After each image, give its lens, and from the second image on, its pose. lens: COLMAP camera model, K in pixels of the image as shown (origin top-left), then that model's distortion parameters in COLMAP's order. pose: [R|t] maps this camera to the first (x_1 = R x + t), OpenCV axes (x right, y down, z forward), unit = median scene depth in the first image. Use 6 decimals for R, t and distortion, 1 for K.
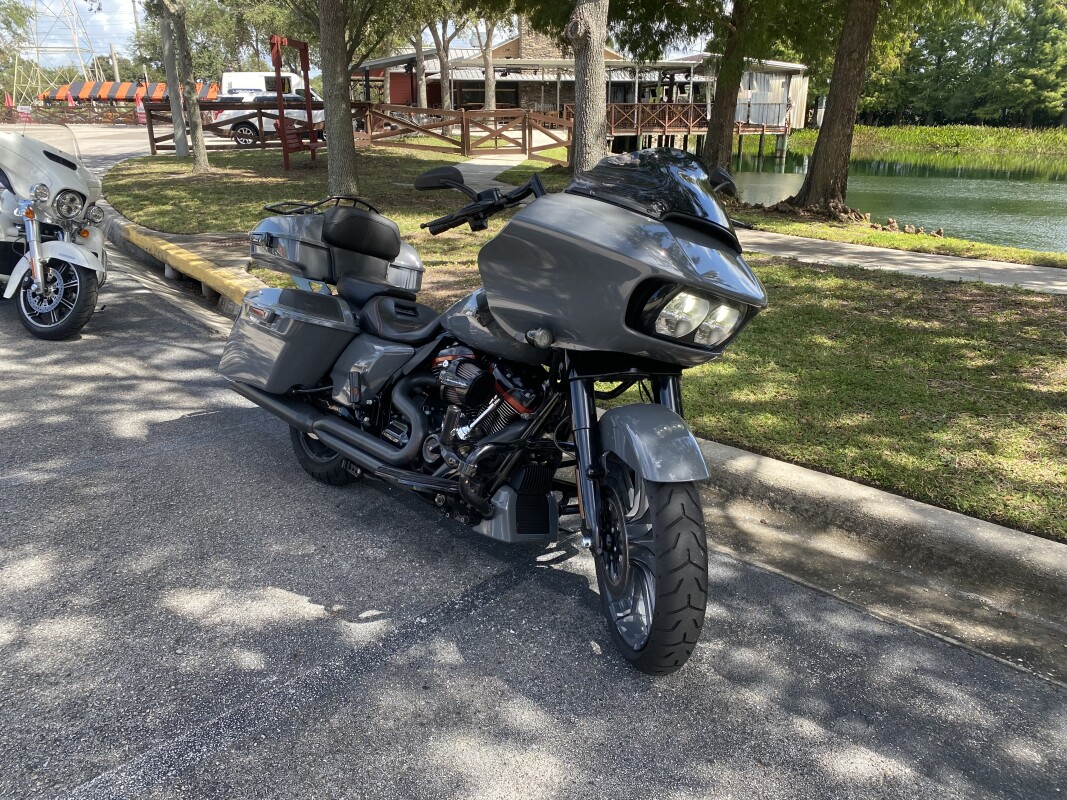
lens RADIAL K [[812.6, 0, 538.2], [0, 812.6, 403.2], [0, 0, 1]] dist [0.006307, -0.000695]
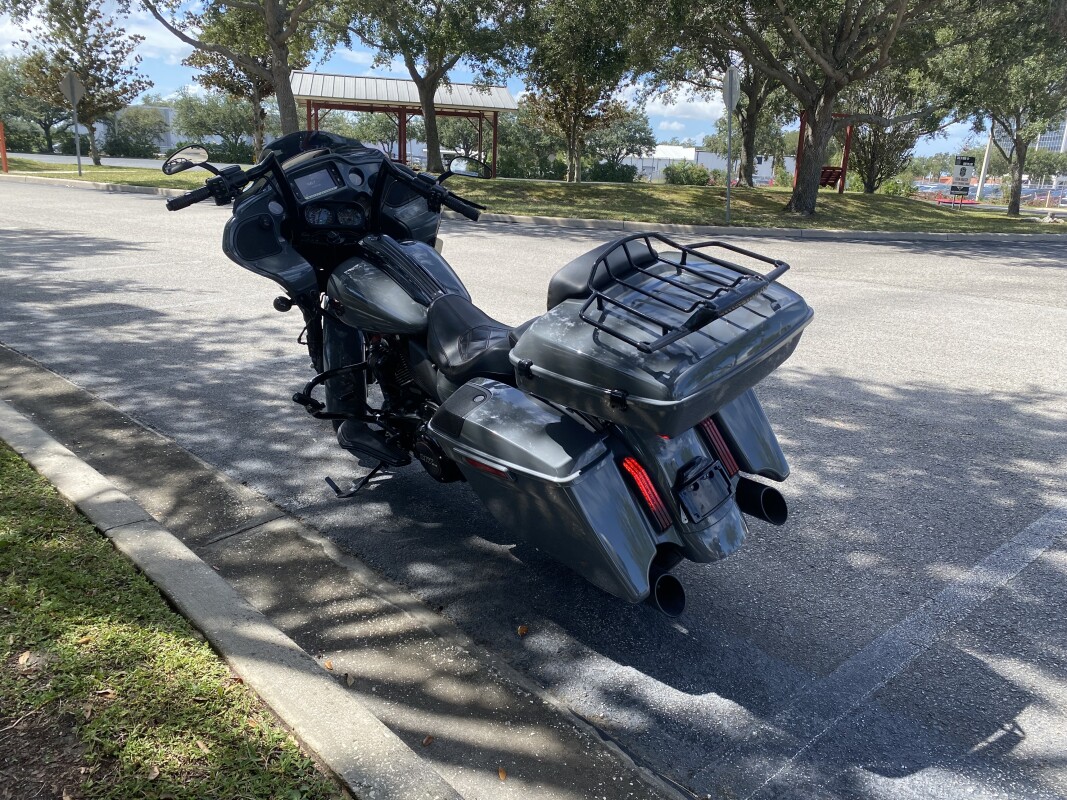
lens RADIAL K [[812.6, 0, 538.2], [0, 812.6, 403.2], [0, 0, 1]] dist [0.006307, -0.000695]
pose [[-0.998384, -0.055066, -0.014060, -0.185311], [-0.053017, 0.813286, 0.579444, -0.564289], [-0.020473, 0.579253, -0.814891, 1.771162]]
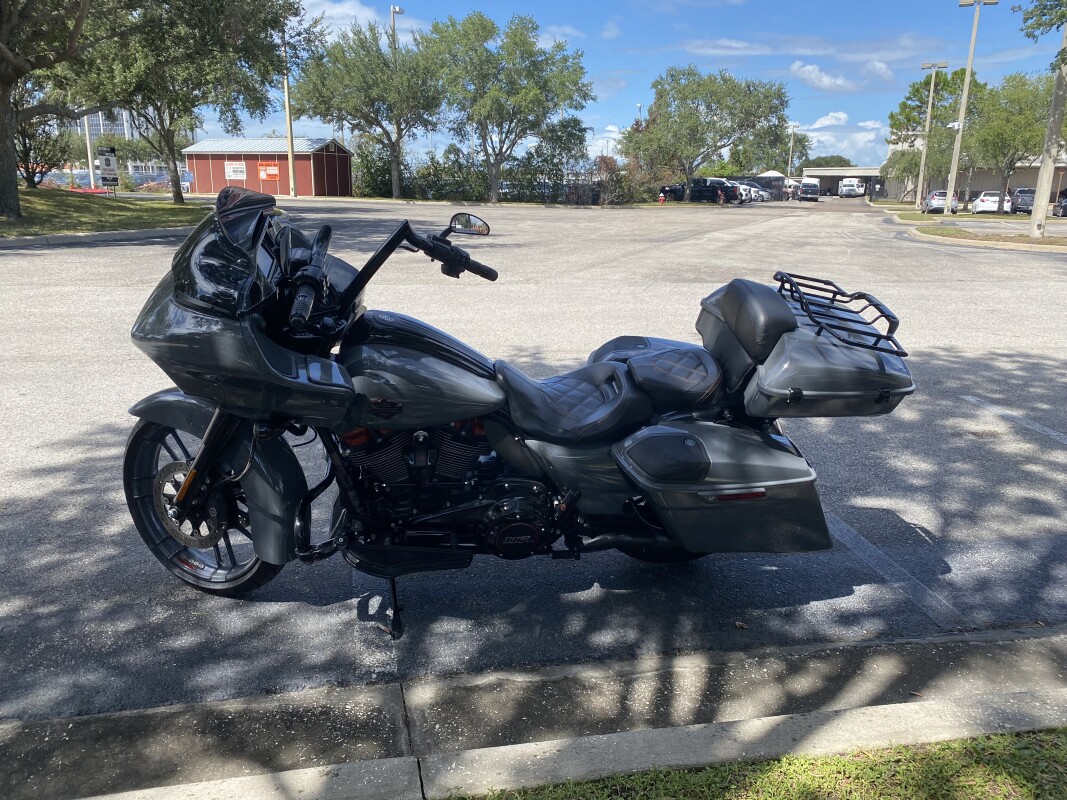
lens RADIAL K [[812.6, 0, 538.2], [0, 812.6, 403.2], [0, 0, 1]] dist [0.006307, -0.000695]
pose [[-0.543323, 0.202267, -0.814793, 0.609119], [-0.296473, 0.861781, 0.411627, -0.447341], [0.785432, 0.465211, -0.408259, 1.339155]]
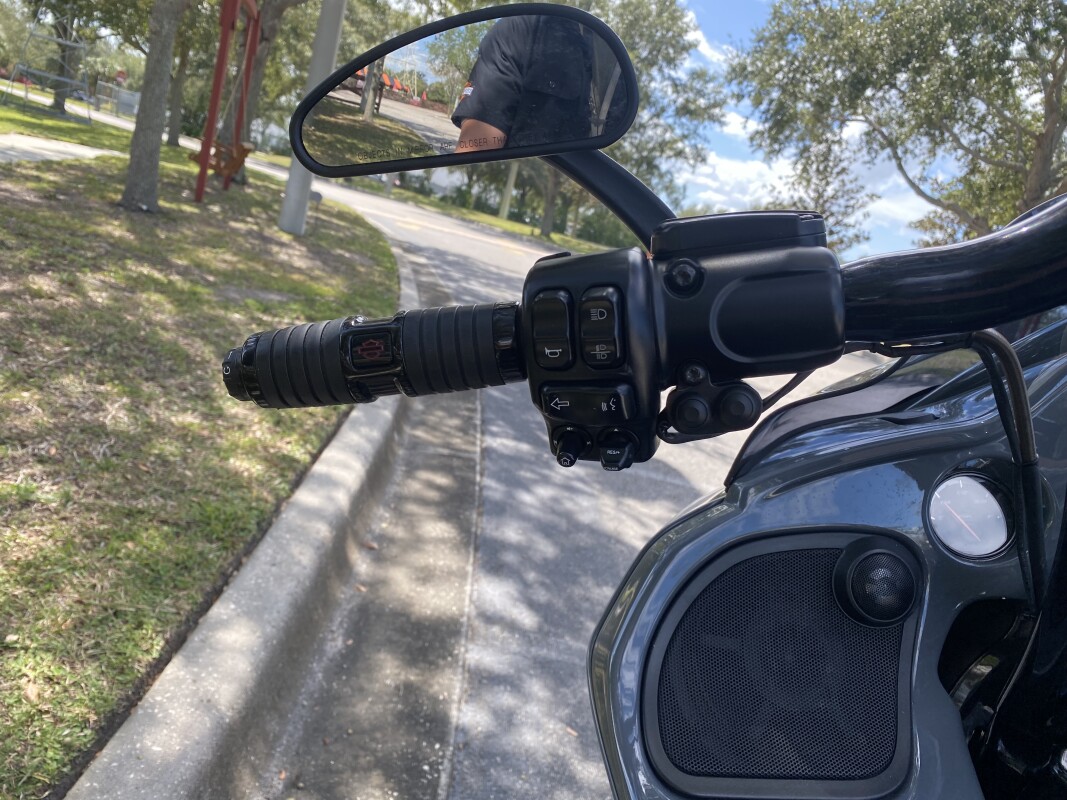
lens RADIAL K [[812.6, 0, 538.2], [0, 812.6, 403.2], [0, 0, 1]] dist [0.006307, -0.000695]
pose [[-0.666499, -0.344951, 0.660899, 0.090957], [-0.021613, 0.895079, 0.445384, -0.263328], [-0.745192, 0.282564, -0.604025, 0.991665]]
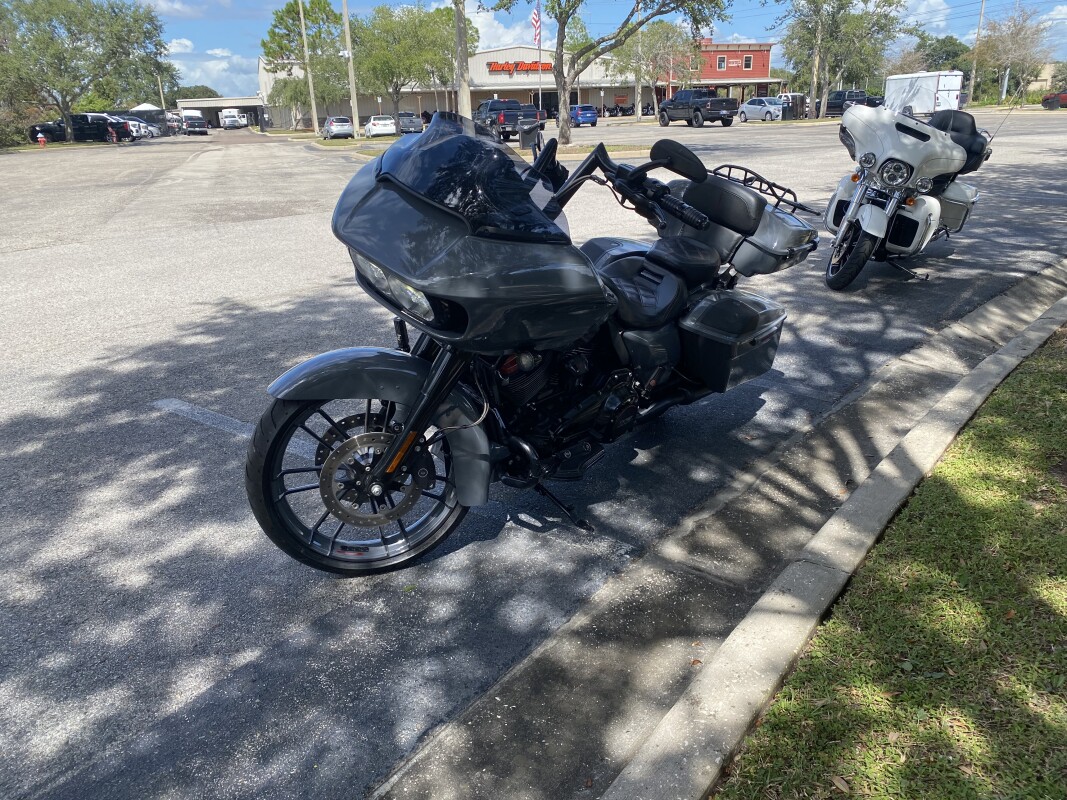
lens RADIAL K [[812.6, 0, 538.2], [0, 812.6, 403.2], [0, 0, 1]] dist [0.006307, -0.000695]
pose [[0.141551, 0.323024, -0.935745, 0.854452], [-0.298355, 0.915230, 0.270809, -0.207792], [0.943900, 0.240851, 0.225928, 0.692893]]
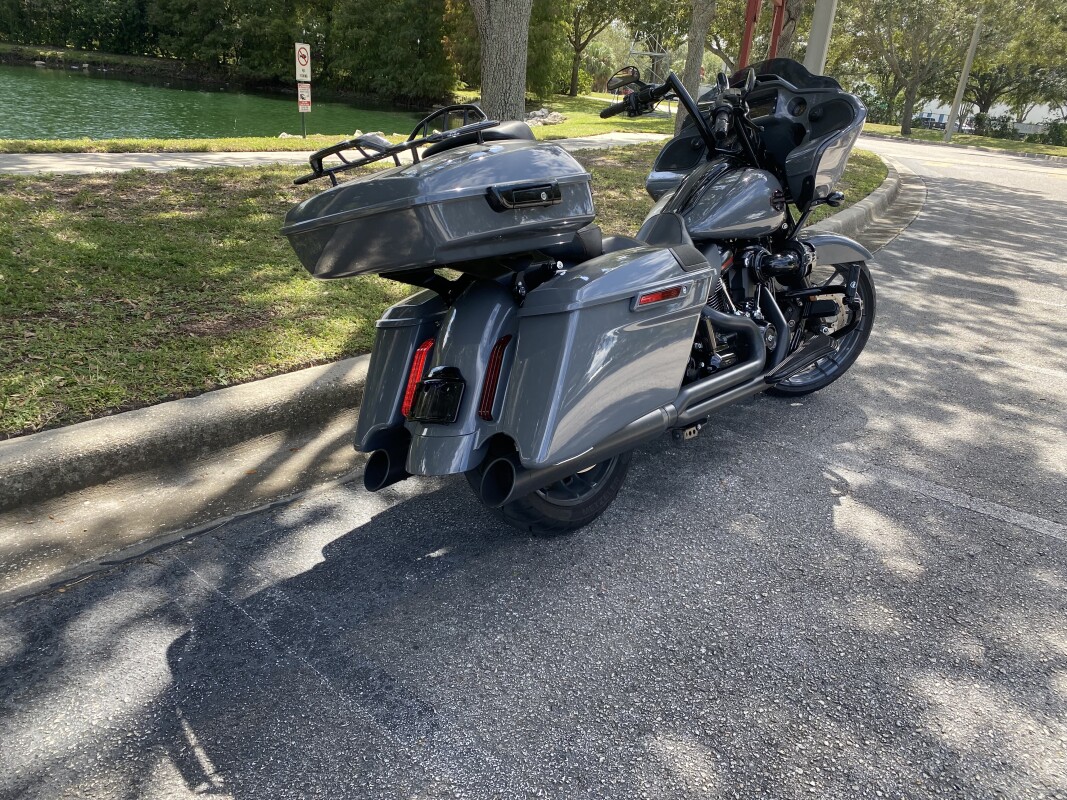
lens RADIAL K [[812.6, 0, 538.2], [0, 812.6, 403.2], [0, 0, 1]] dist [0.006307, -0.000695]
pose [[-0.103620, -0.387845, 0.915882, -0.977264], [0.229643, 0.886629, 0.401438, -0.325204], [-0.967743, 0.251923, -0.002807, 1.125893]]
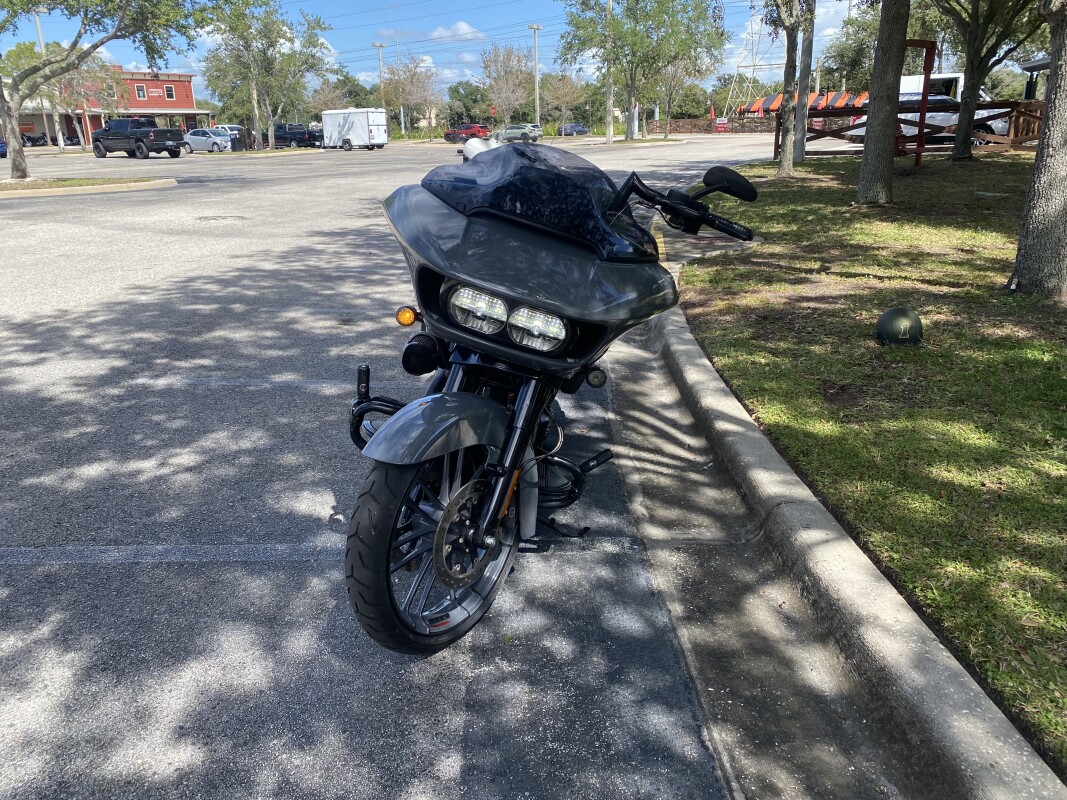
lens RADIAL K [[804.9, 0, 522.8], [0, 804.9, 398.8], [0, 0, 1]] dist [-0.000186, -0.001980]
pose [[0.703419, 0.207005, -0.679964, 0.616753], [-0.213270, 0.974040, 0.075905, -0.063040], [0.678025, 0.091623, 0.729306, 0.233453]]
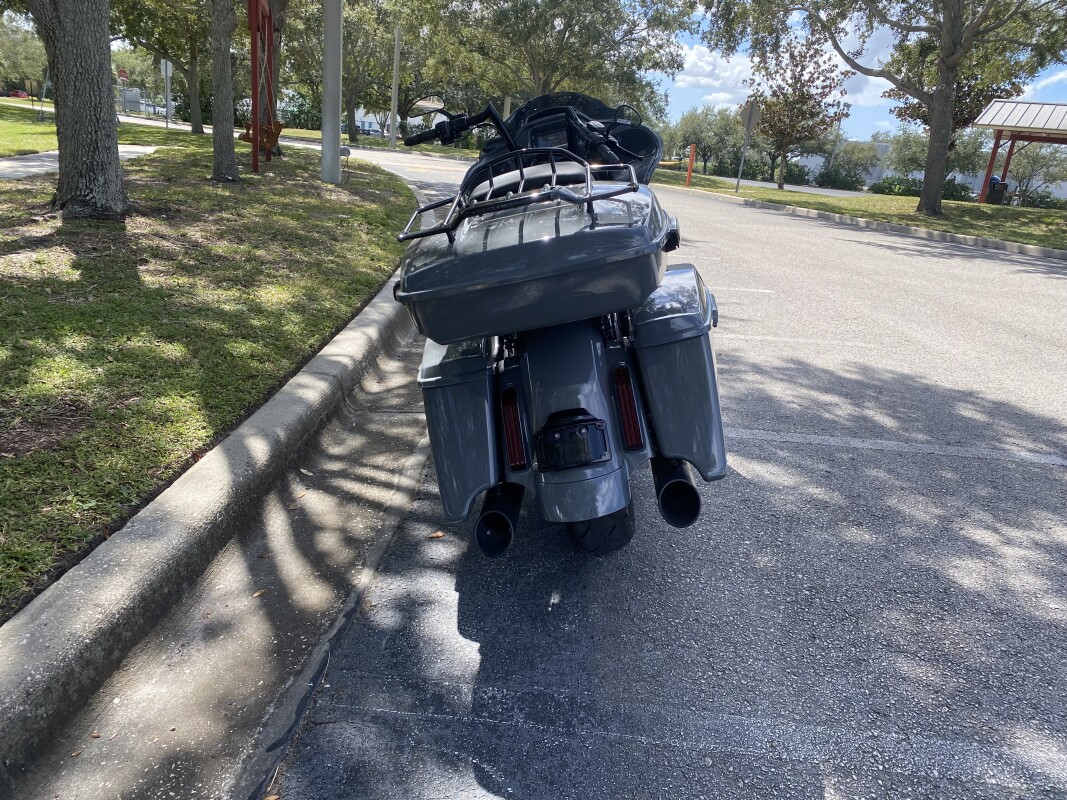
lens RADIAL K [[832.0, 0, 552.0], [0, 832.0, 389.4], [0, 0, 1]] dist [0.020015, -0.001679]
pose [[-0.691057, -0.276605, 0.667780, -0.784776], [0.131274, 0.860484, 0.492275, -0.452902], [-0.710780, 0.427852, -0.558332, 1.581975]]
